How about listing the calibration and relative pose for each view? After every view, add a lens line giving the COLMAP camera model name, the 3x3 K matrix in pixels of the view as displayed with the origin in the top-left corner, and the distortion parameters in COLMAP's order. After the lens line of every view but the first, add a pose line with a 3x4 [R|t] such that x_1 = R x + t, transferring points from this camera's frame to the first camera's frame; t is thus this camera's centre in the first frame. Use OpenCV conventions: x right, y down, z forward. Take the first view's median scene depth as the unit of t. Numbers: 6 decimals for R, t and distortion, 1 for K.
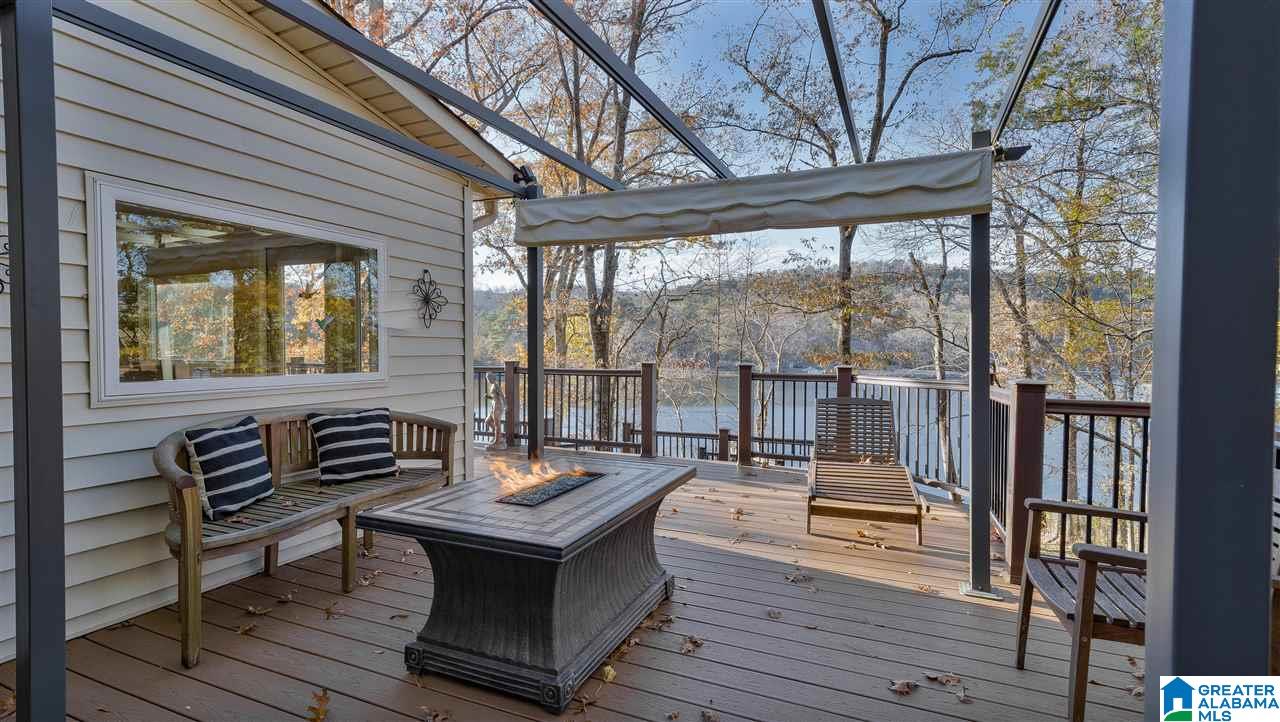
lens RADIAL K [[601.6, 0, 633.9], [0, 601.6, 361.7], [0, 0, 1]] dist [0.000965, 0.001215]
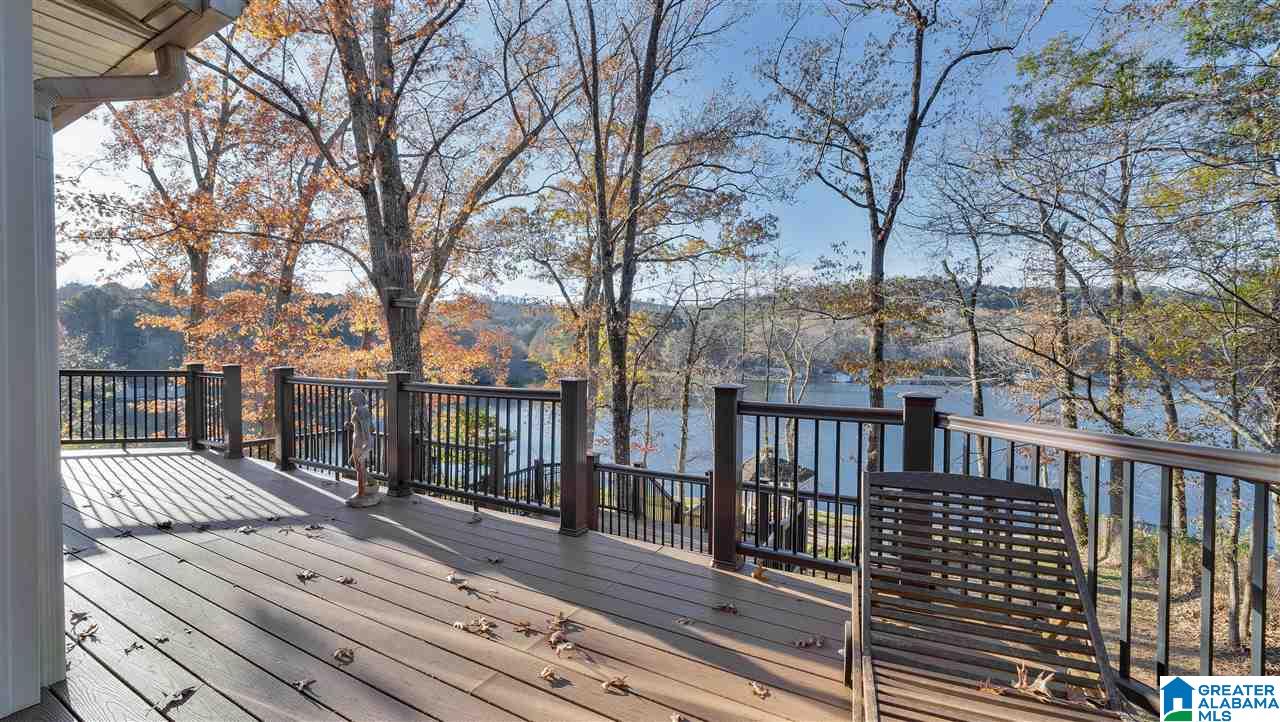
lens RADIAL K [[521.6, 0, 625.6], [0, 521.6, 364.4], [0, 0, 1]] dist [-0.009448, 0.000060]
pose [[0.994559, 0.007977, -0.103871, 0.032644], [-0.008375, 0.999959, -0.003392, -0.002867], [0.103840, 0.004244, 0.994585, 0.113196]]
